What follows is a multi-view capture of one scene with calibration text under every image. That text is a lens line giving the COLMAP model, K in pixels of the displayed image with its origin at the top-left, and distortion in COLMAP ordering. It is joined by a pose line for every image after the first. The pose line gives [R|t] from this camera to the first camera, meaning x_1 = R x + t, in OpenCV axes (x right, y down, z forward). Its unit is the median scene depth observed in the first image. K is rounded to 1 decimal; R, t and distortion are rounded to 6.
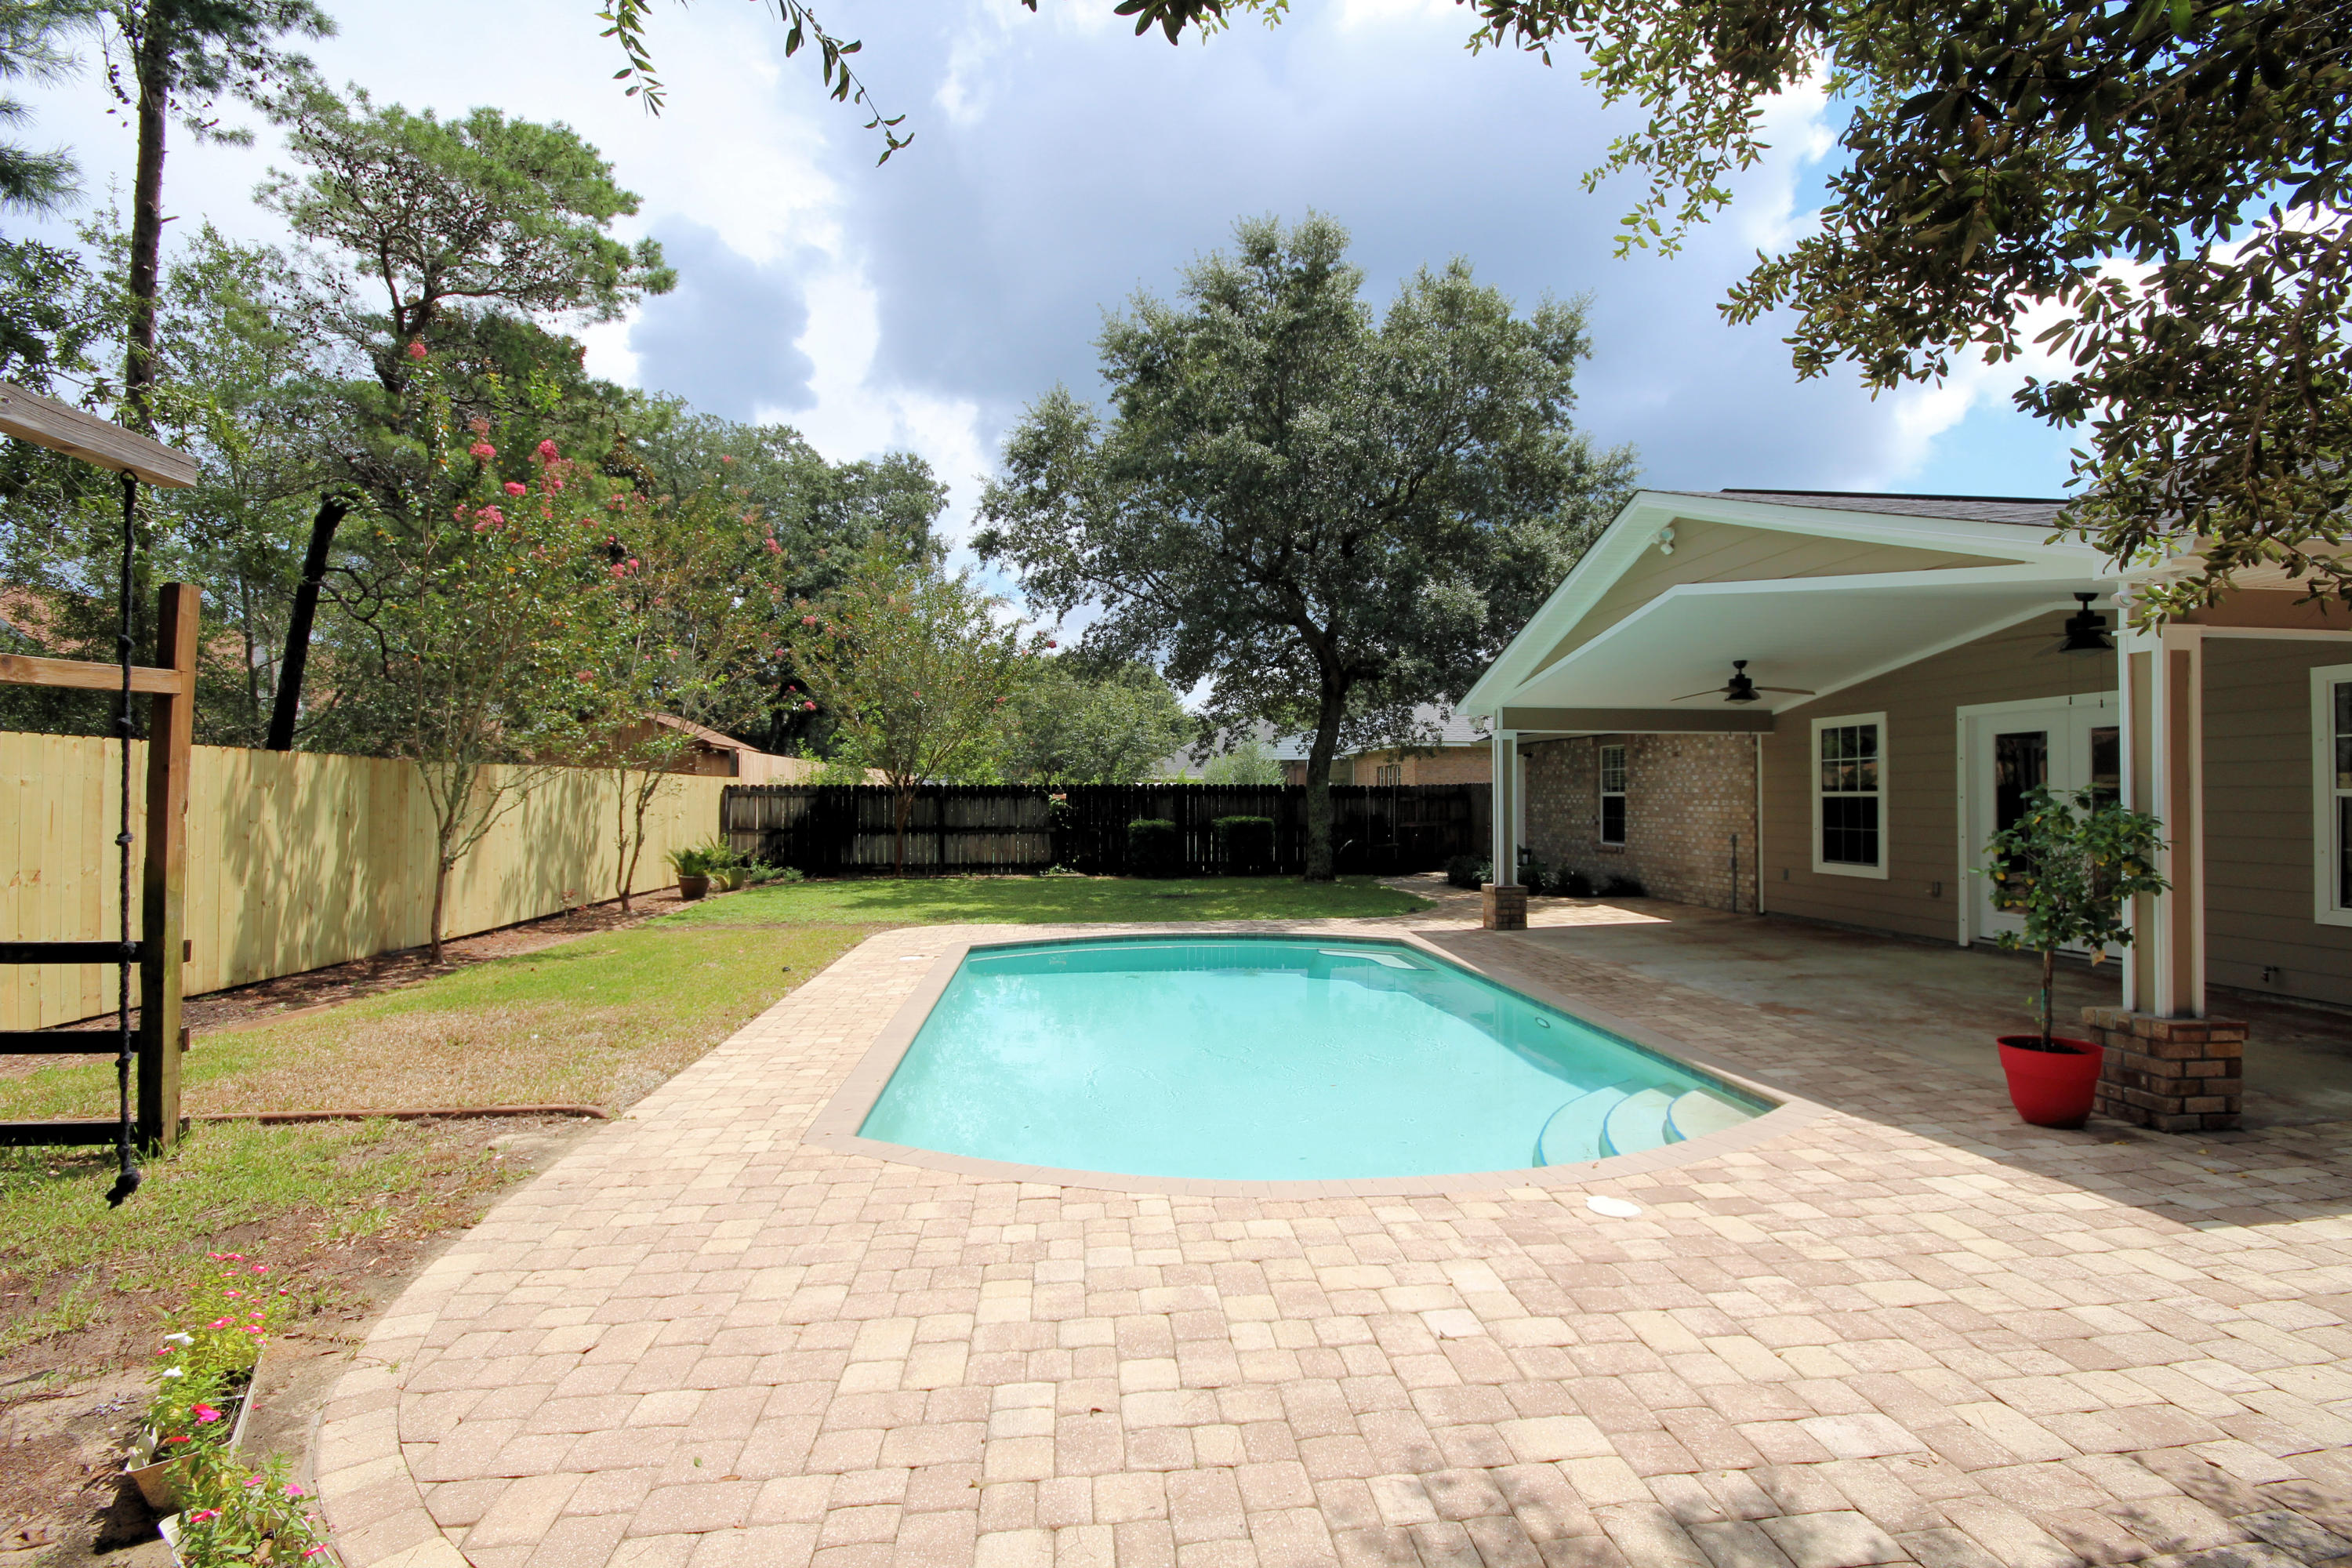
lens RADIAL K [[1099.2, 0, 1183.4], [0, 1099.2, 770.5], [0, 0, 1]] dist [-0.007329, -0.002402]
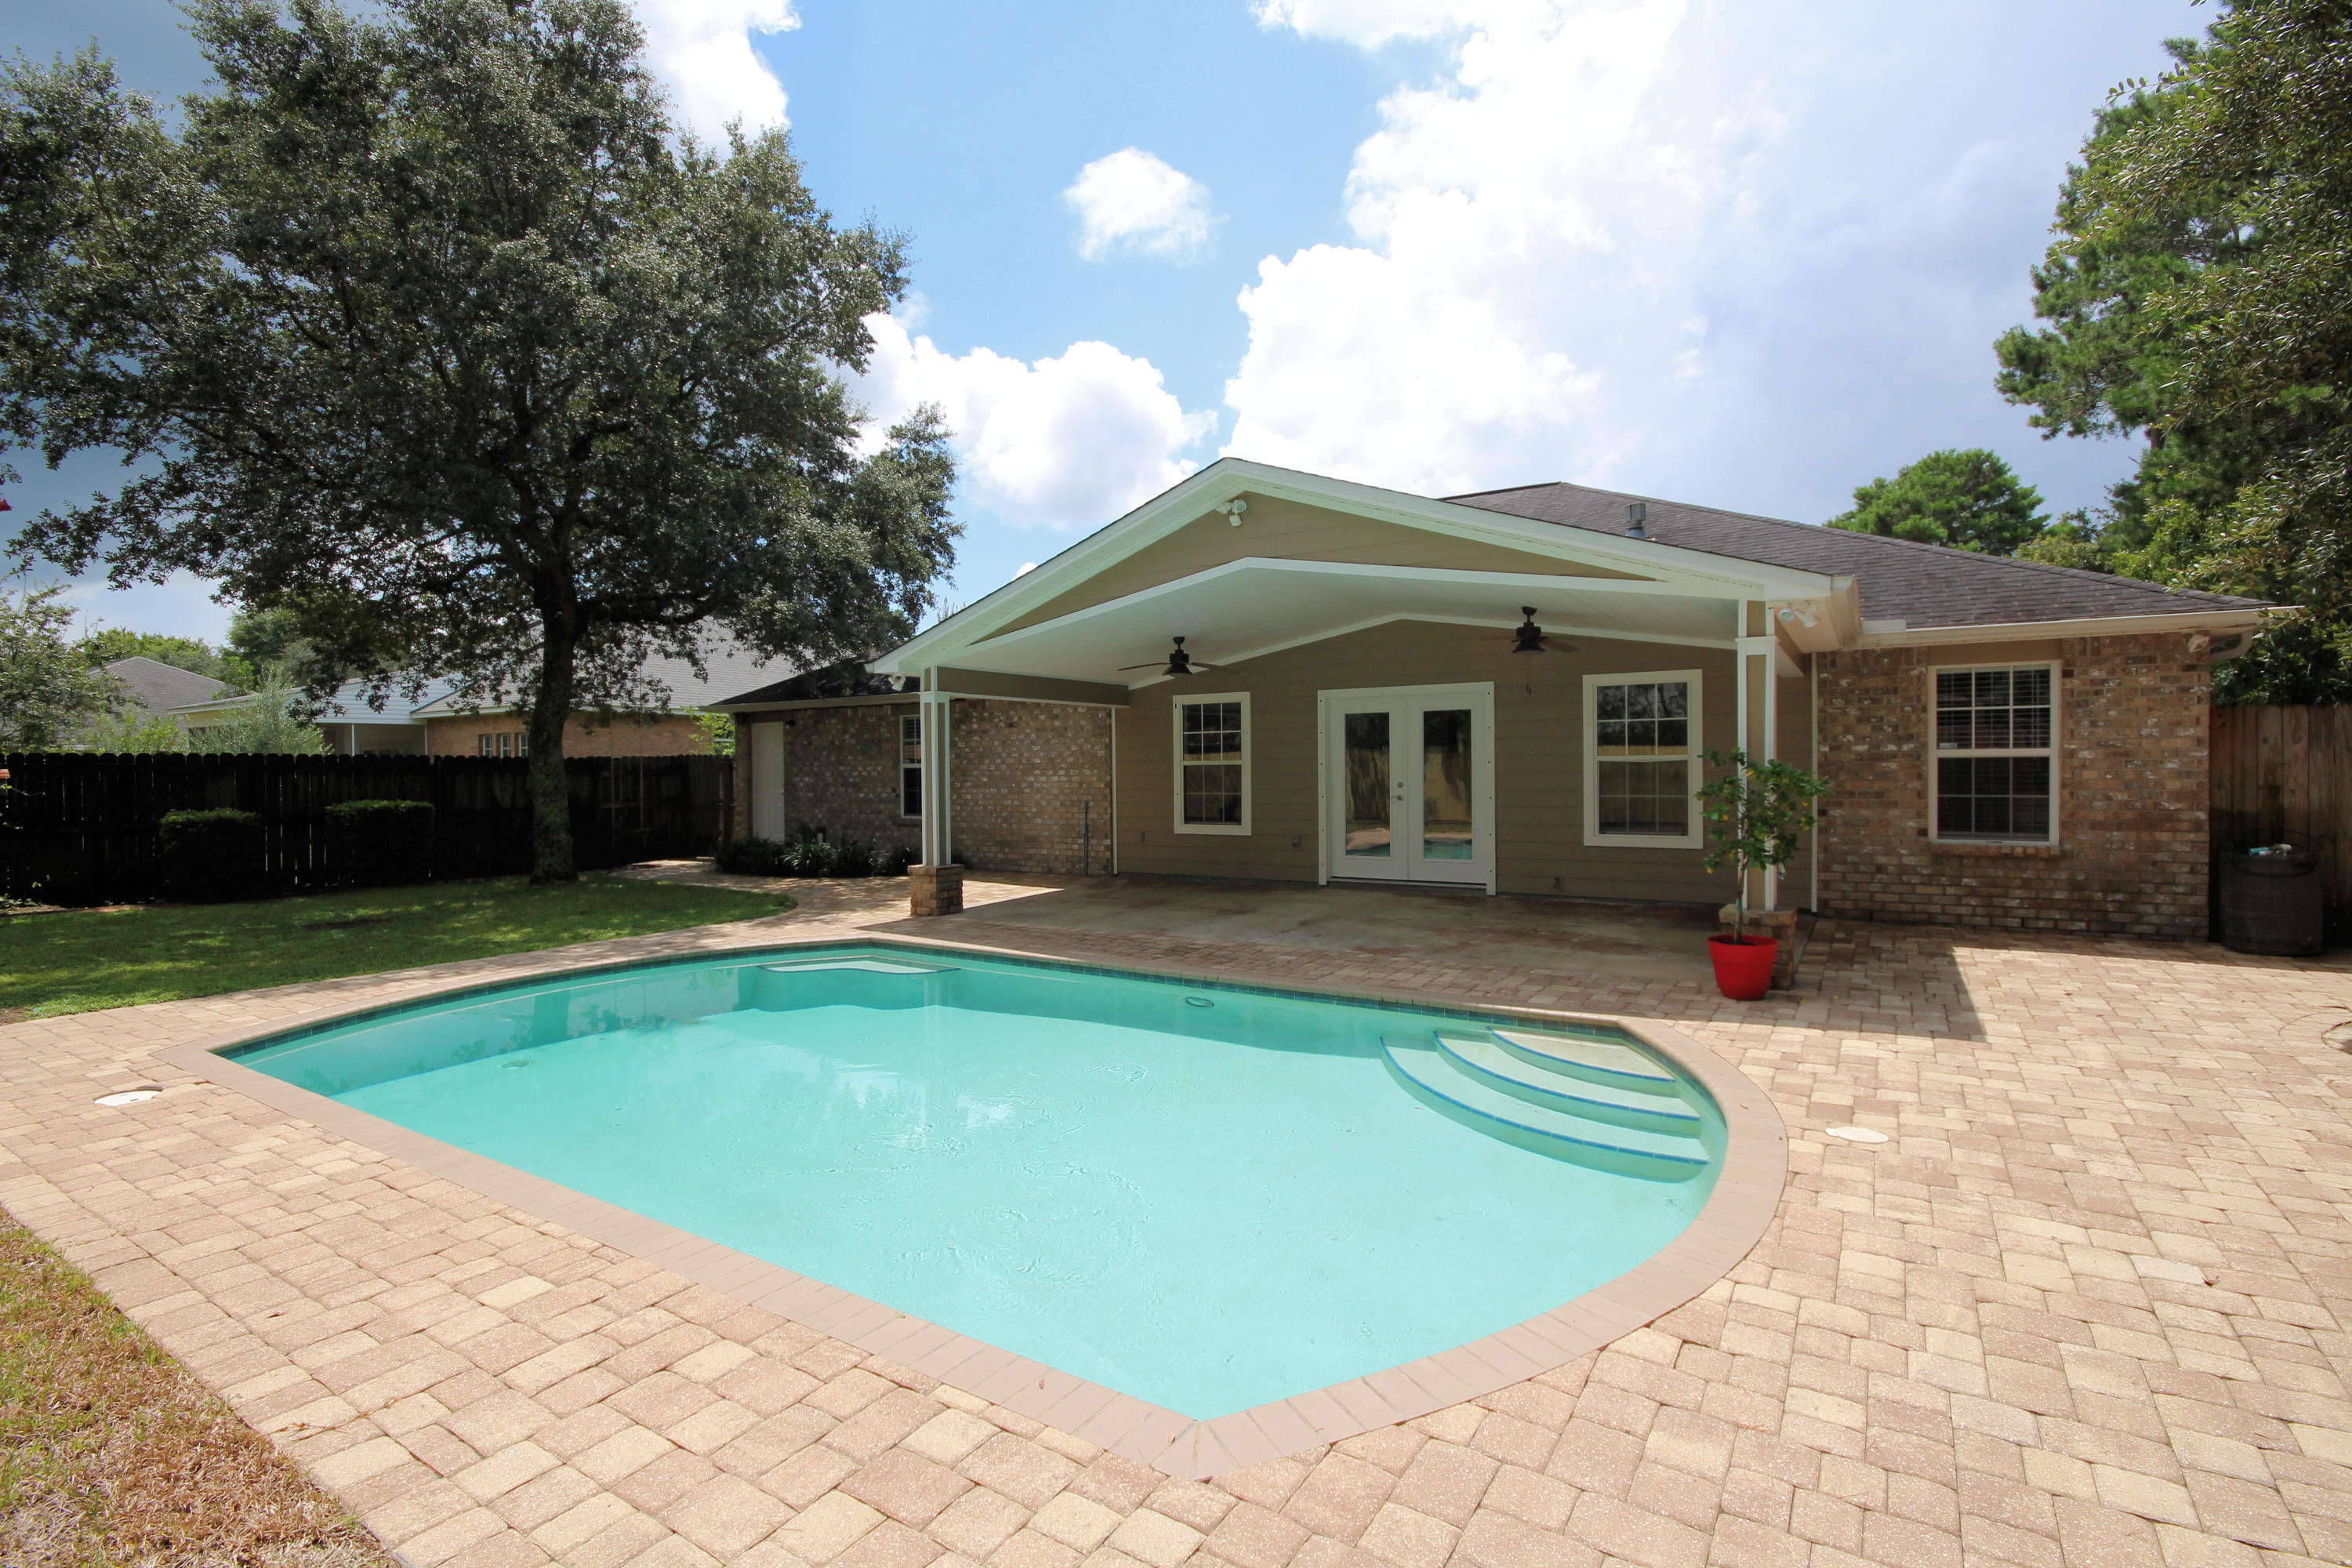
lens RADIAL K [[1099.2, 0, 1185.0], [0, 1099.2, 787.9], [0, 0, 1]] dist [-0.007329, -0.002402]
pose [[0.625080, -0.017994, 0.780353, -0.348401], [-0.010728, 0.999442, 0.031639, 0.013179], [-0.780487, -0.028148, 0.624538, 0.350569]]
